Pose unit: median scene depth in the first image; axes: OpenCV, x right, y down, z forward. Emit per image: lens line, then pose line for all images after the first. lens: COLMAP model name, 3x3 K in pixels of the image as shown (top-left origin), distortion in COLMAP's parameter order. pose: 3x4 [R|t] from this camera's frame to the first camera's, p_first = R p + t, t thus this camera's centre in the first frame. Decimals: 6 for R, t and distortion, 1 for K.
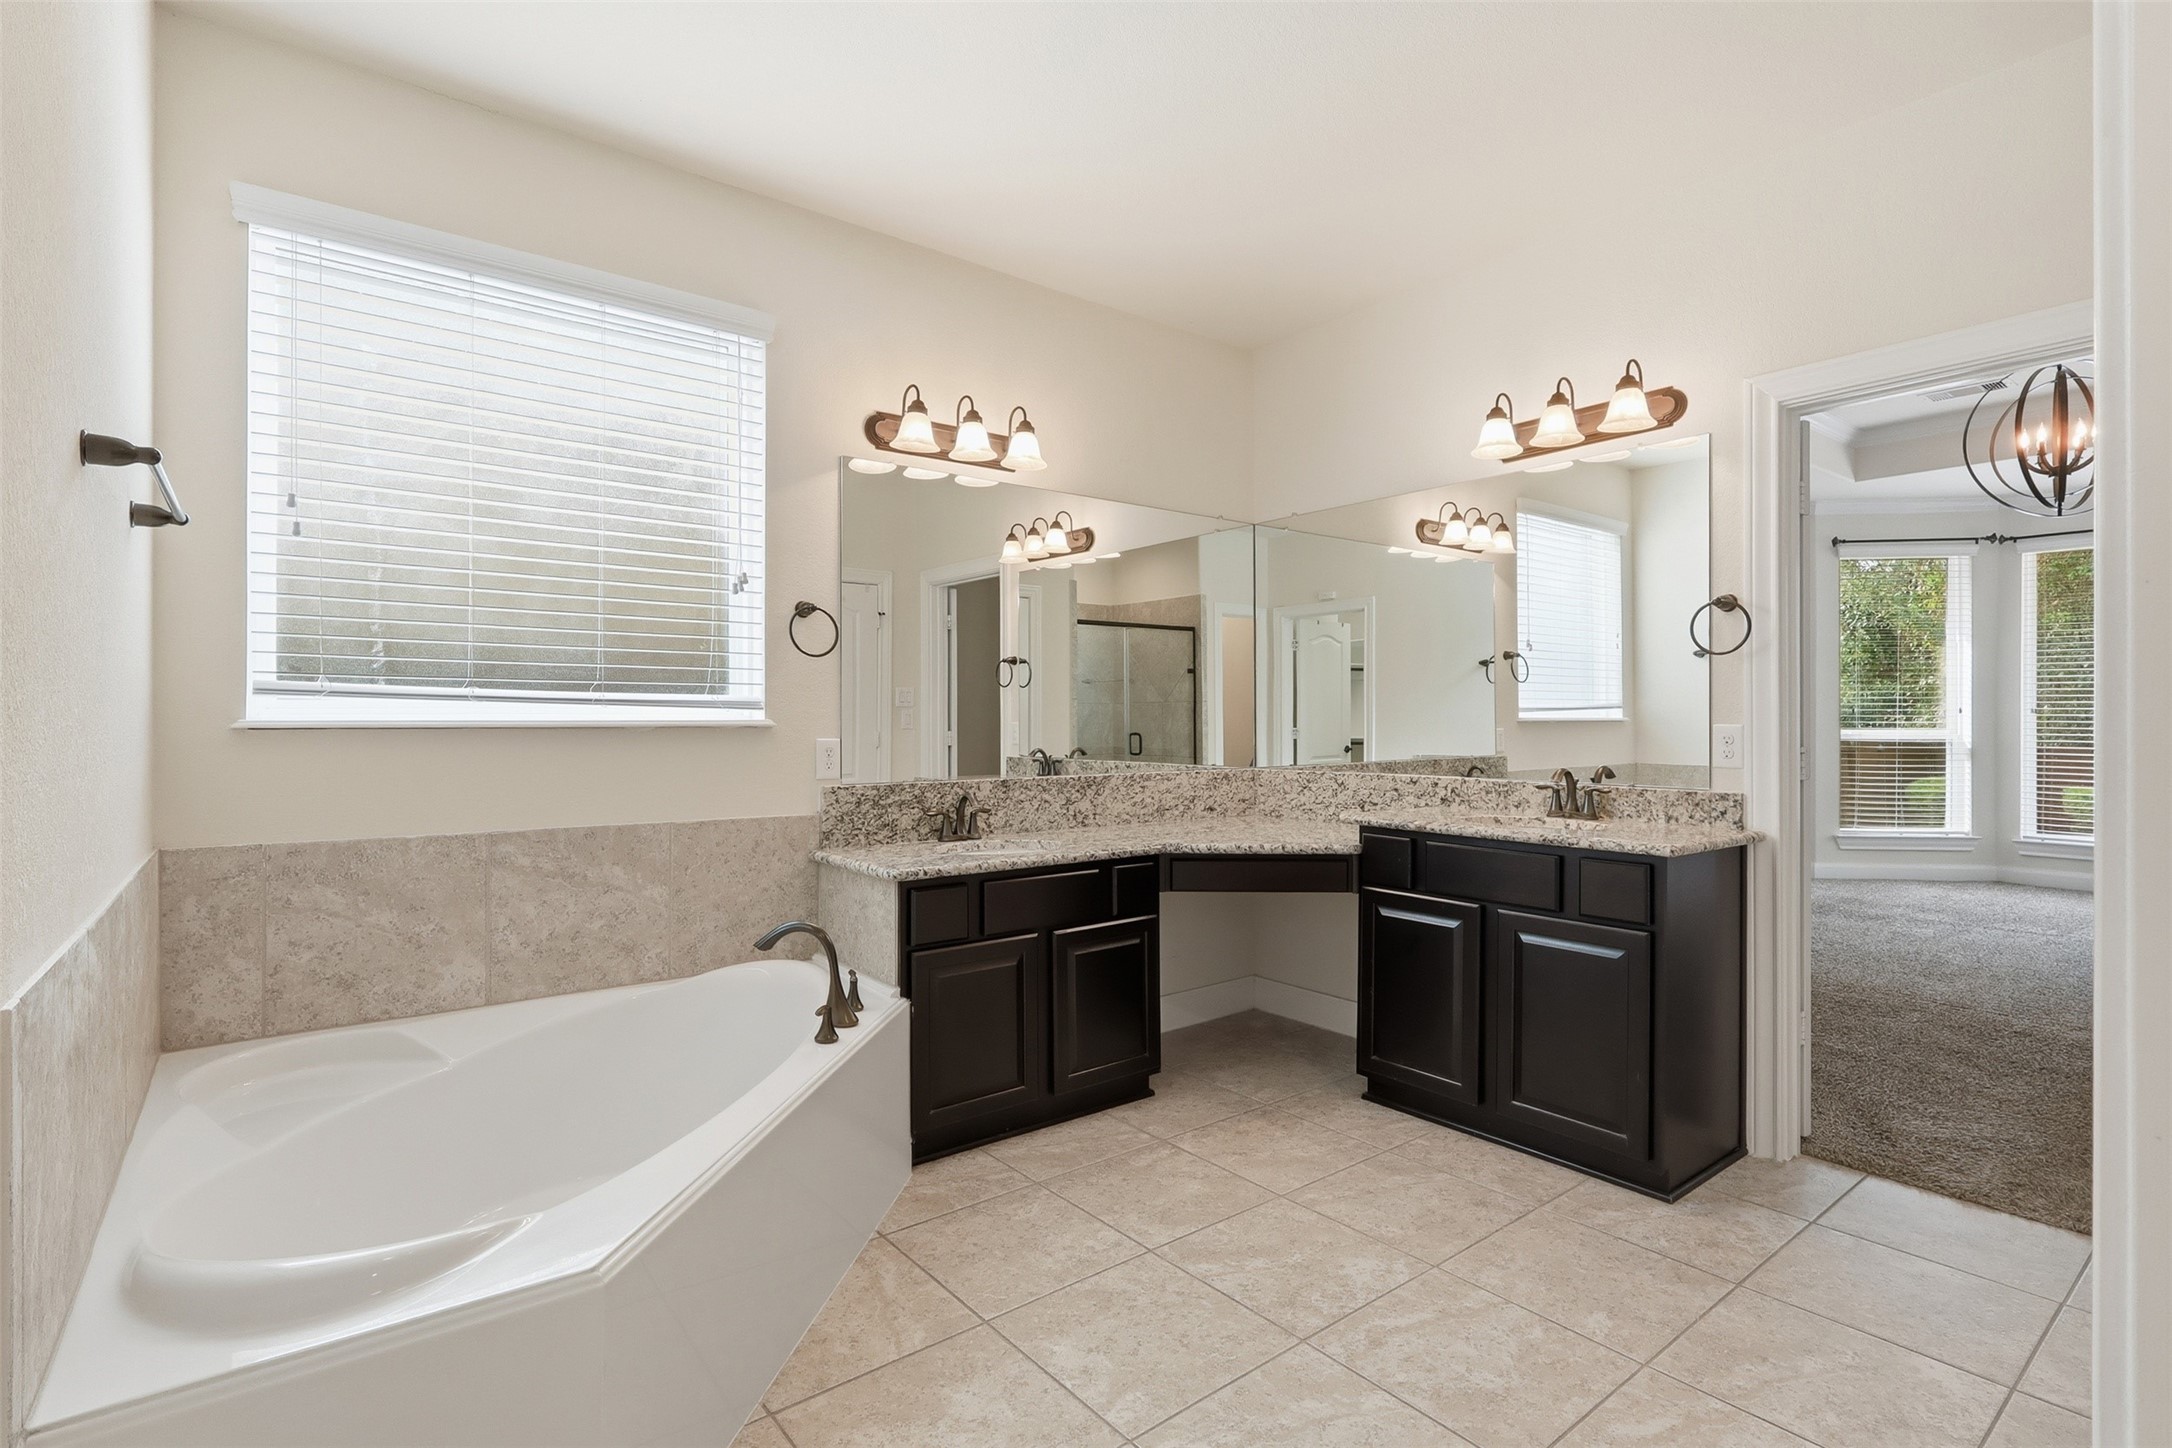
lens RADIAL K [[1036.8, 0, 1081.5], [0, 1036.8, 720.7], [0, 0, 1]] dist [-0.001166, 0.000584]
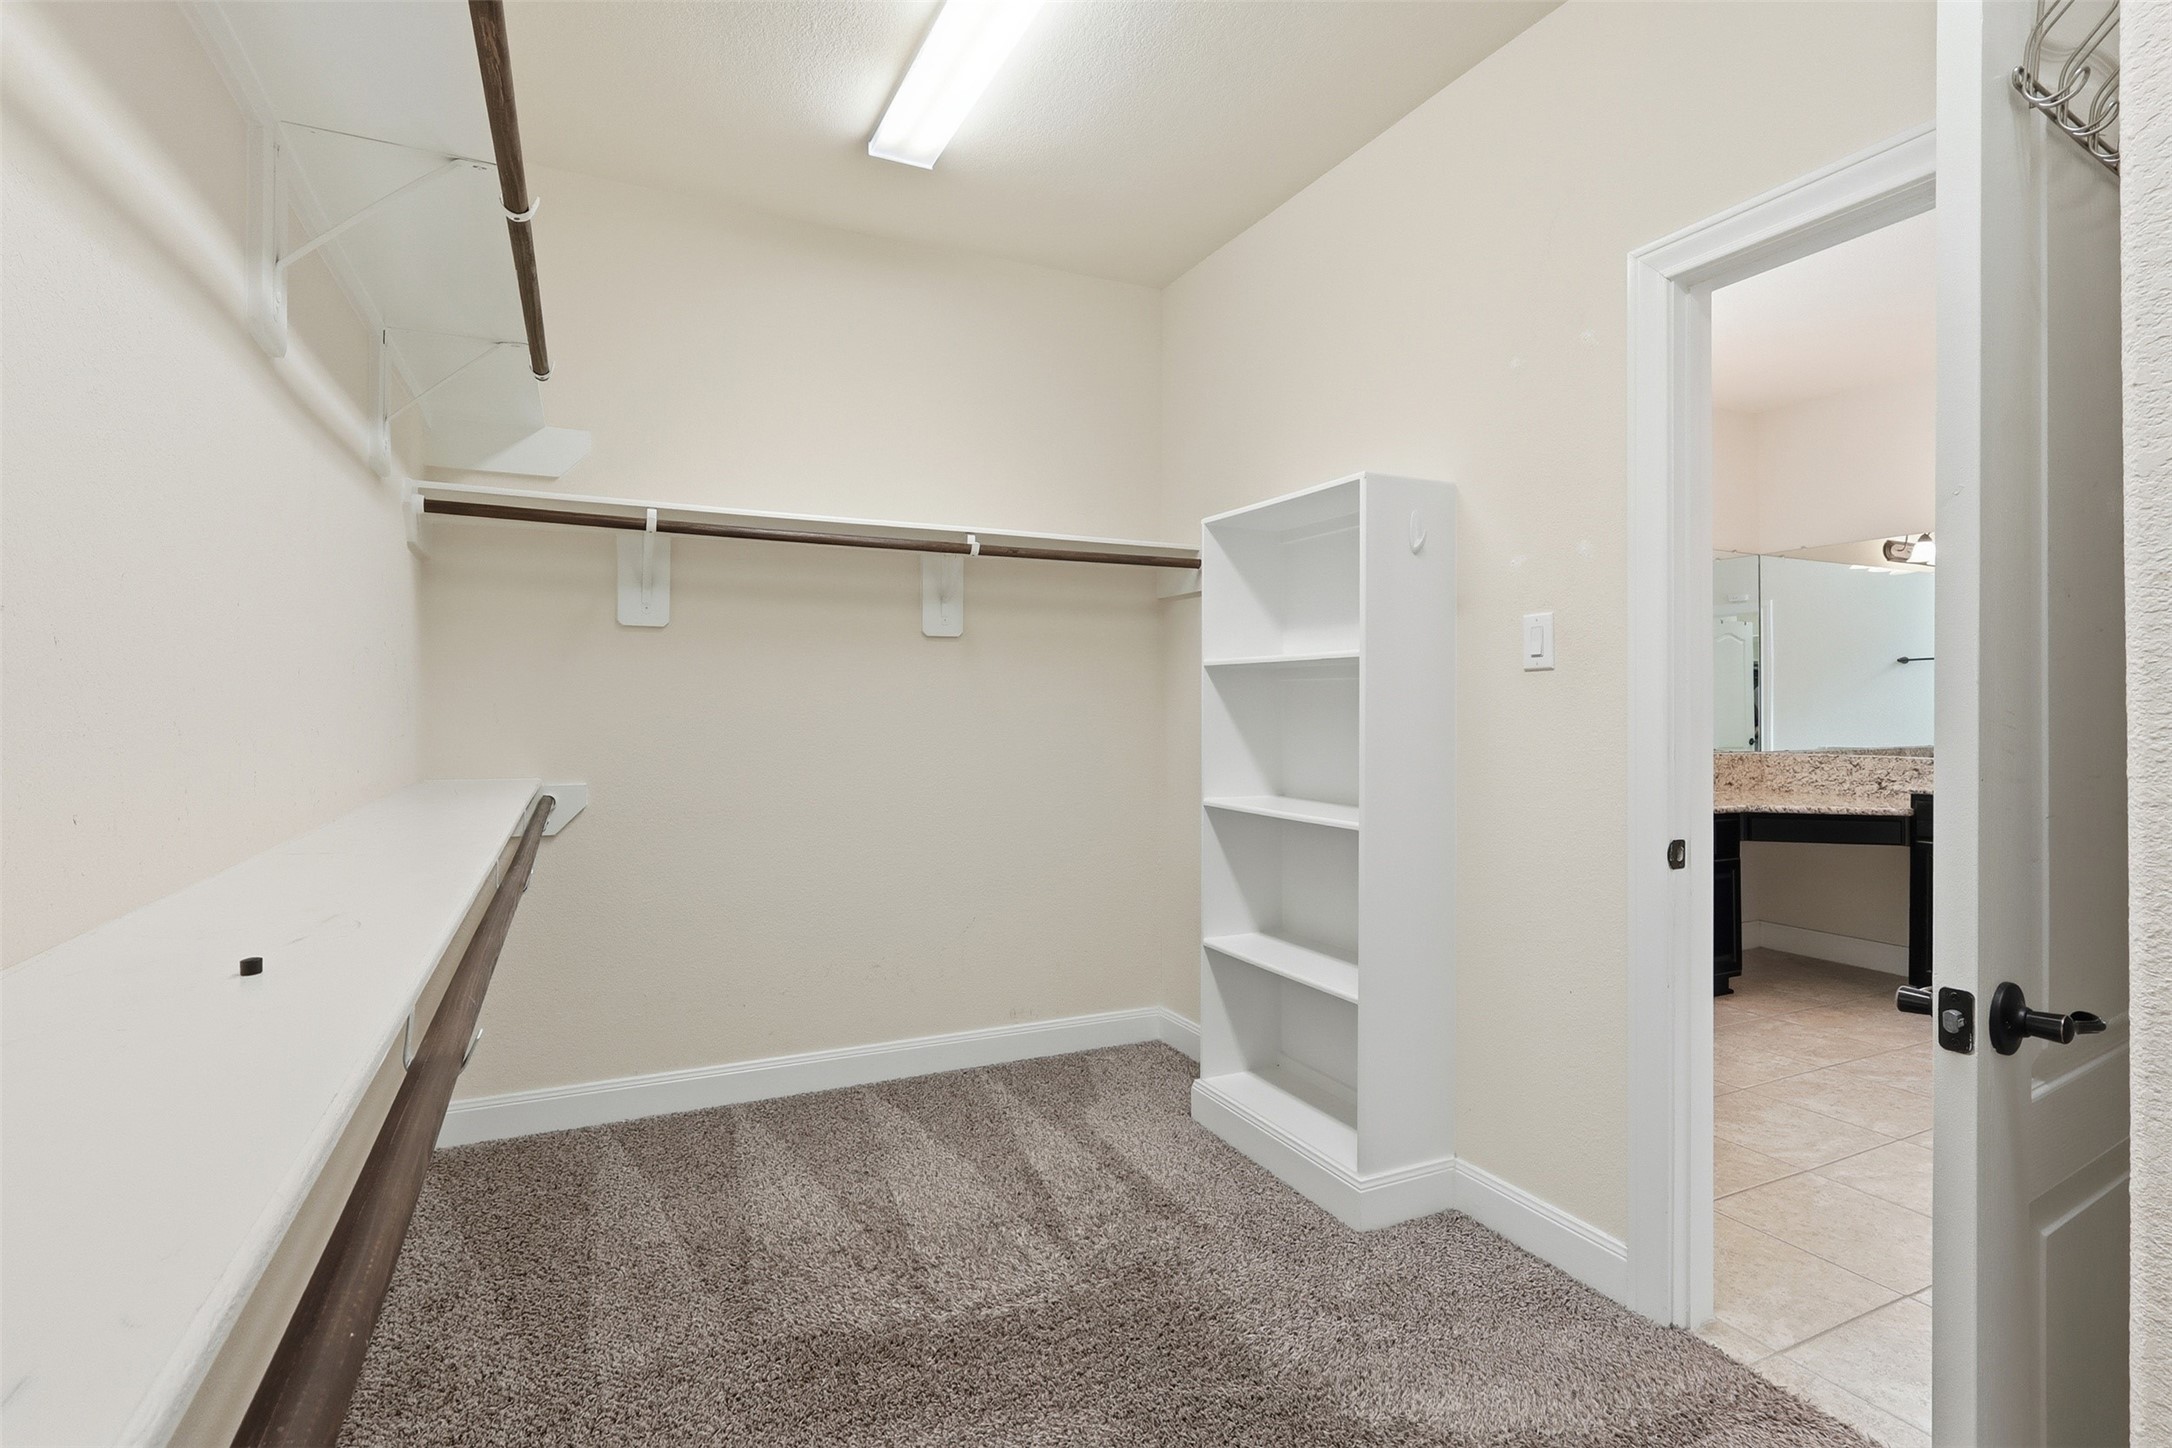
lens RADIAL K [[1036.8, 0, 1087.8], [0, 1036.8, 692.6], [0, 0, 1]] dist [-0.001166, 0.000584]
pose [[0.976942, -0.001800, -0.213497, -0.473952], [-0.001665, 0.999870, -0.016049, -0.005724], [0.213498, 0.016034, 0.976812, -0.511746]]
